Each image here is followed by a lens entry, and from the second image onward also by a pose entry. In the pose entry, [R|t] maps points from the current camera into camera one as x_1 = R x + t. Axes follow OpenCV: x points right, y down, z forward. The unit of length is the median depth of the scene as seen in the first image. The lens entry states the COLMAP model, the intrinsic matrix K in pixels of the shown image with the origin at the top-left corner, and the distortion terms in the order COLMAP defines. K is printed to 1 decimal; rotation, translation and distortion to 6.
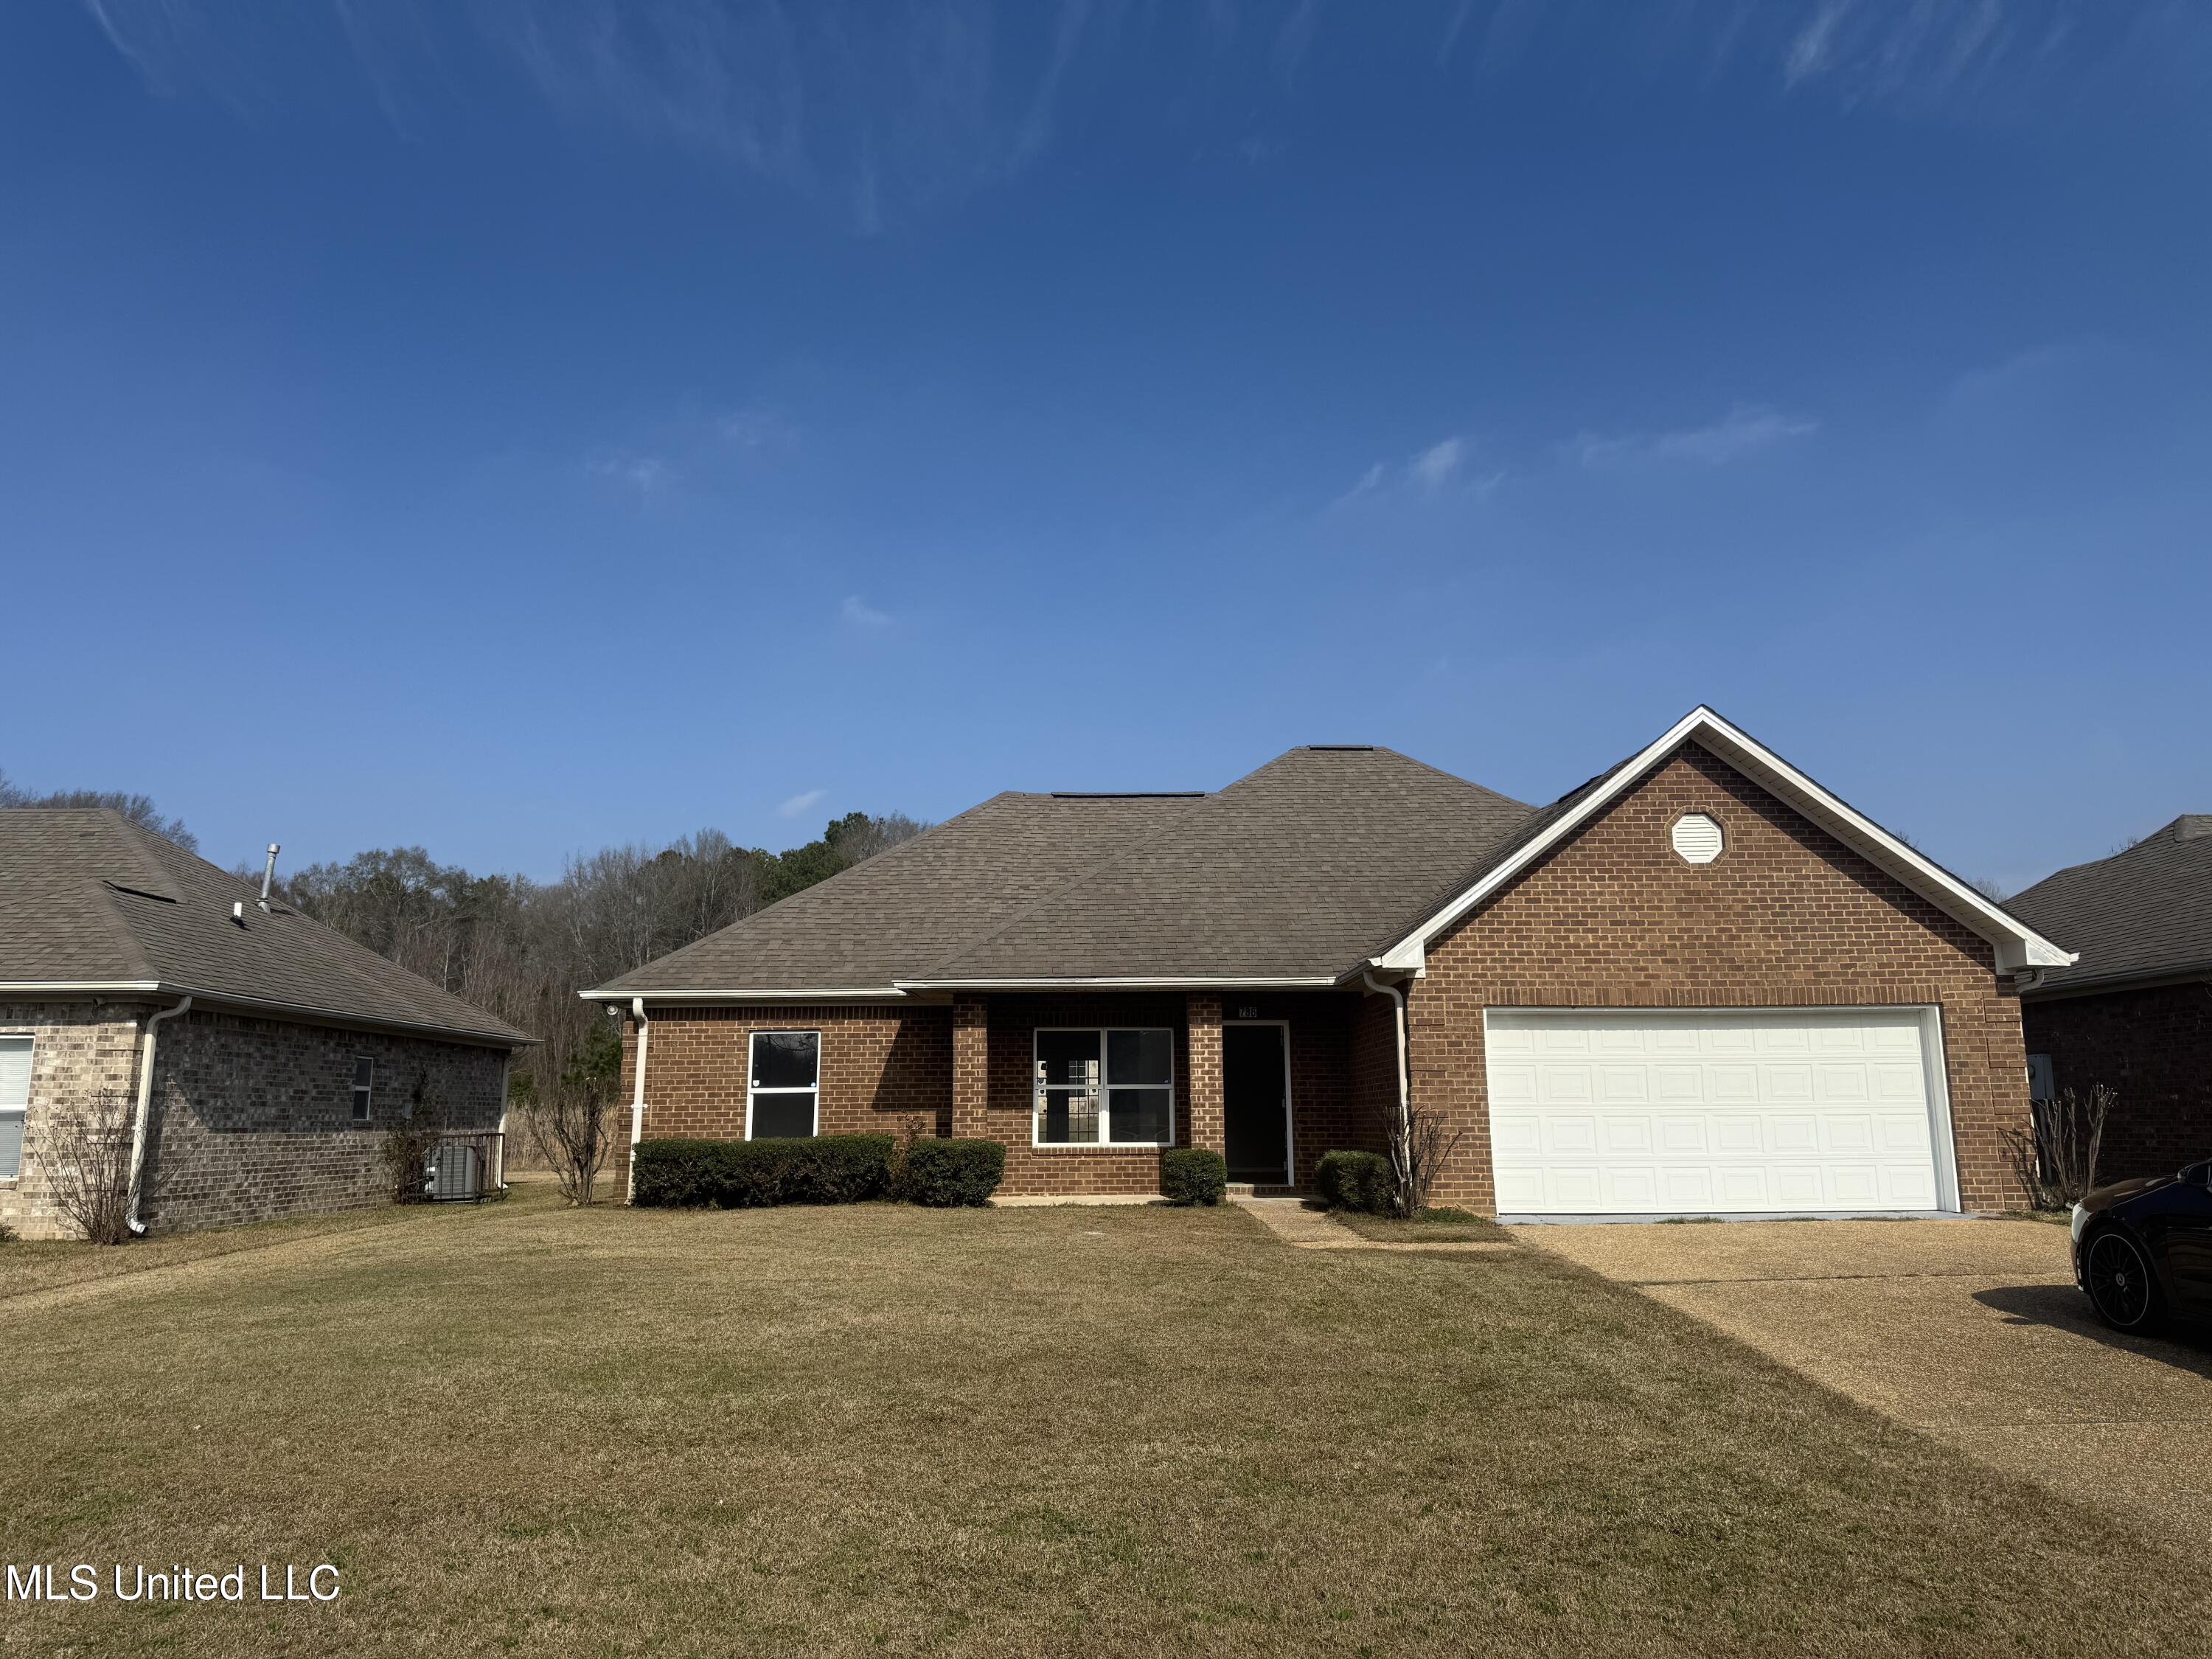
lens RADIAL K [[1533.3, 0, 1112.8], [0, 1533.3, 837.1], [0, 0, 1]] dist [0.074674, -0.055496]
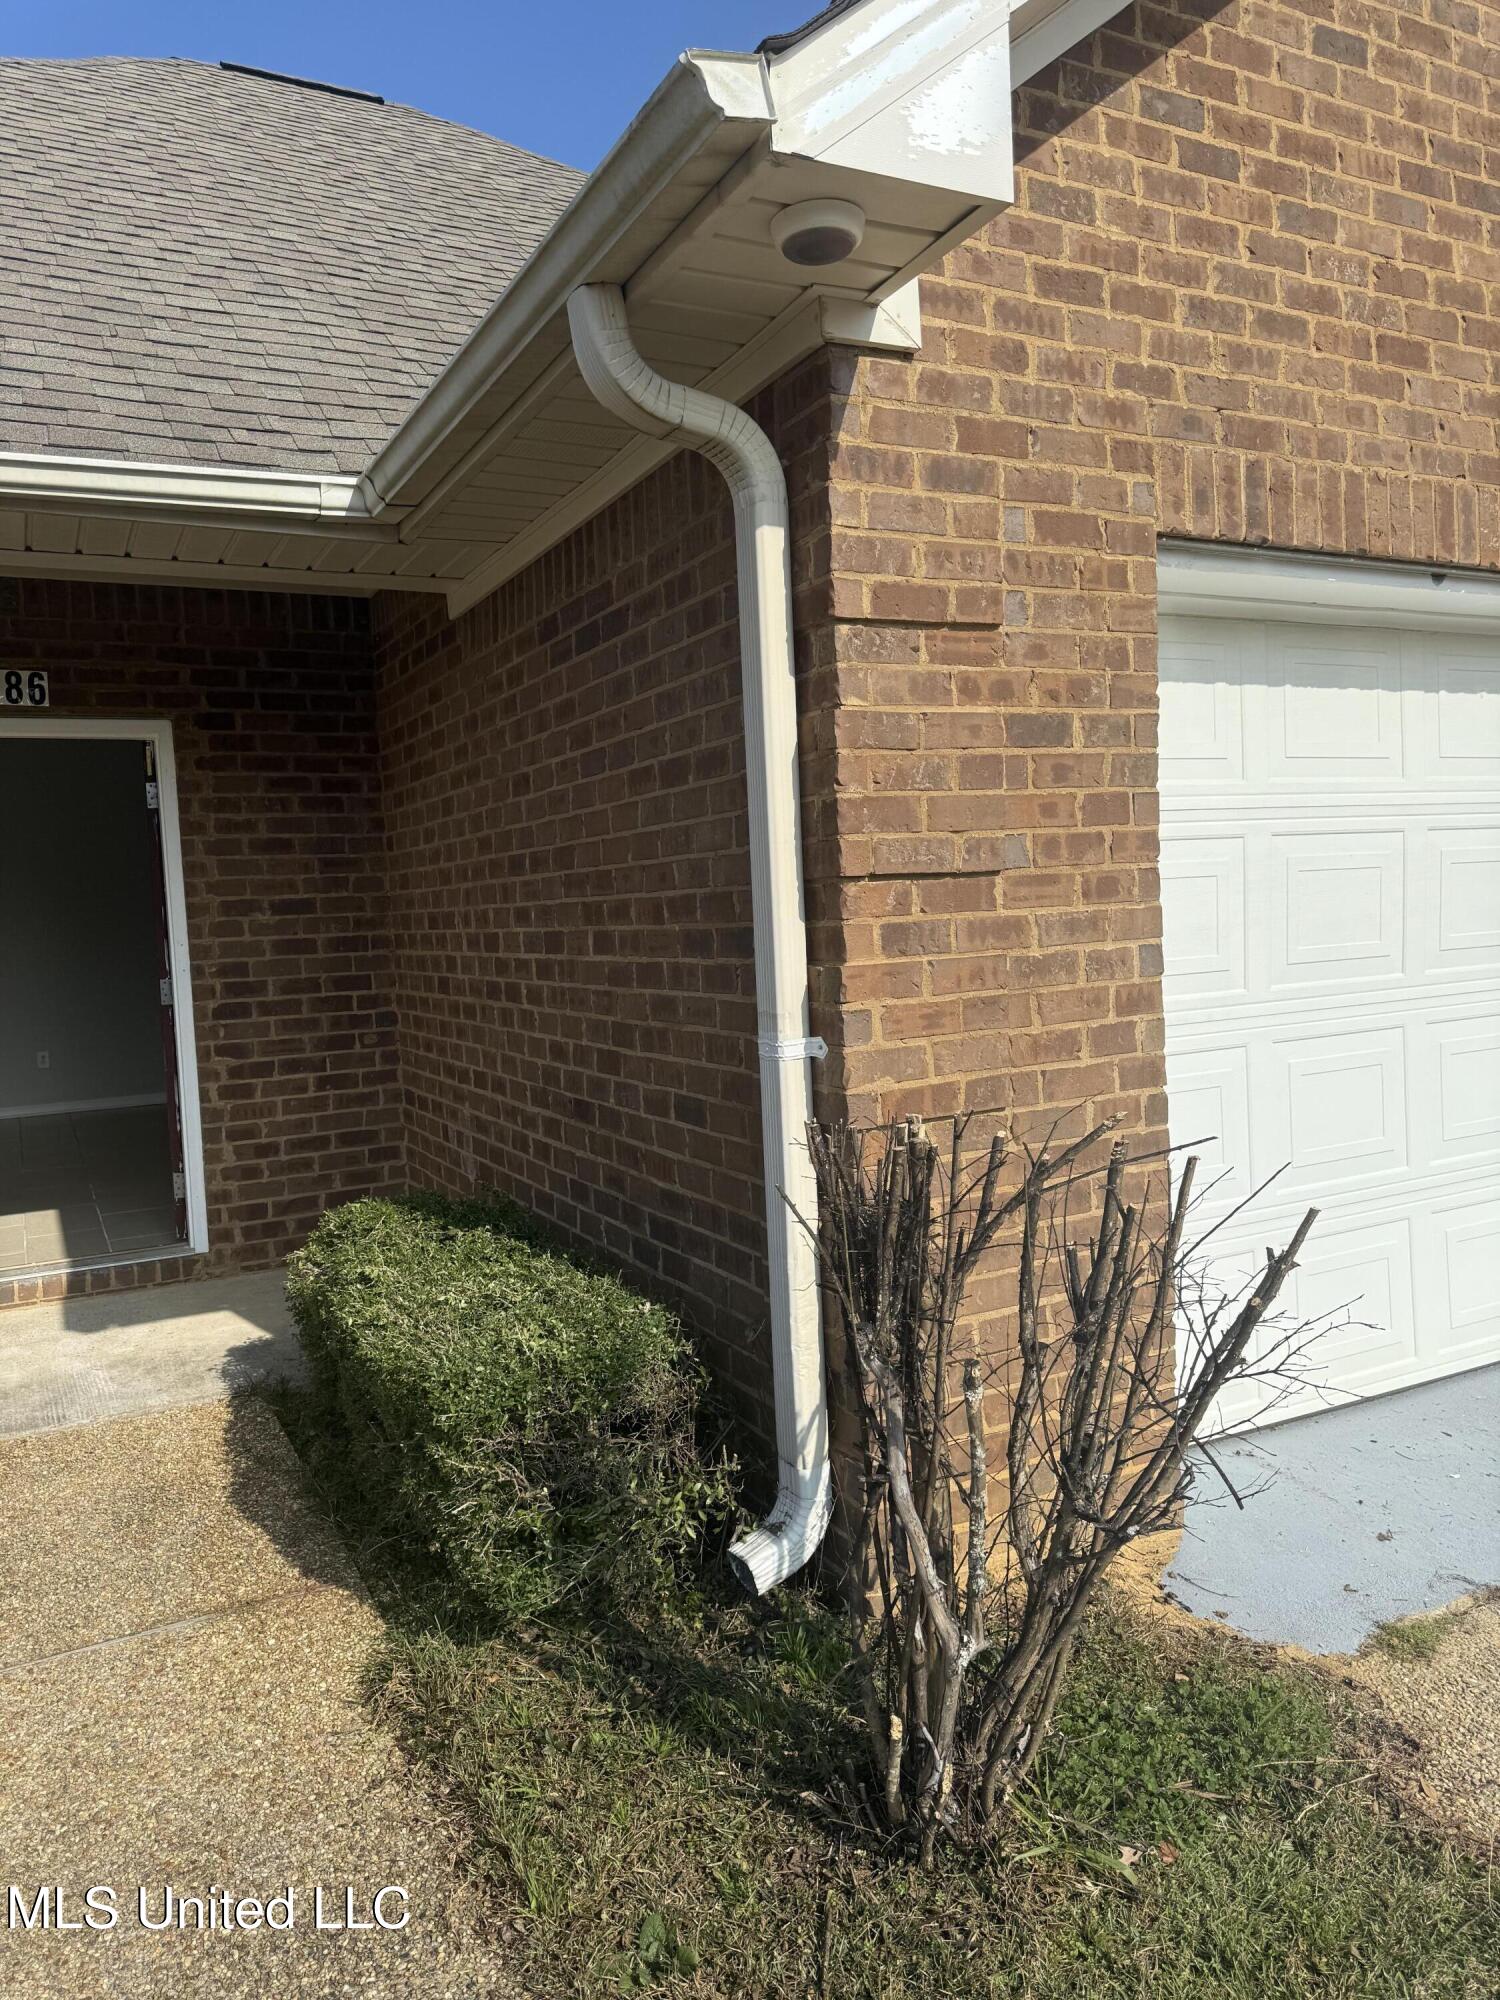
lens RADIAL K [[1386.4, 0, 746.2], [0, 1386.4, 987.7], [0, 0, 1]] dist [0.074674, -0.055496]
pose [[0.895213, -0.057994, 0.441848, 0.109793], [-0.044389, 0.974961, 0.217902, 0.127975], [-0.443422, -0.214682, 0.870223, 0.849125]]
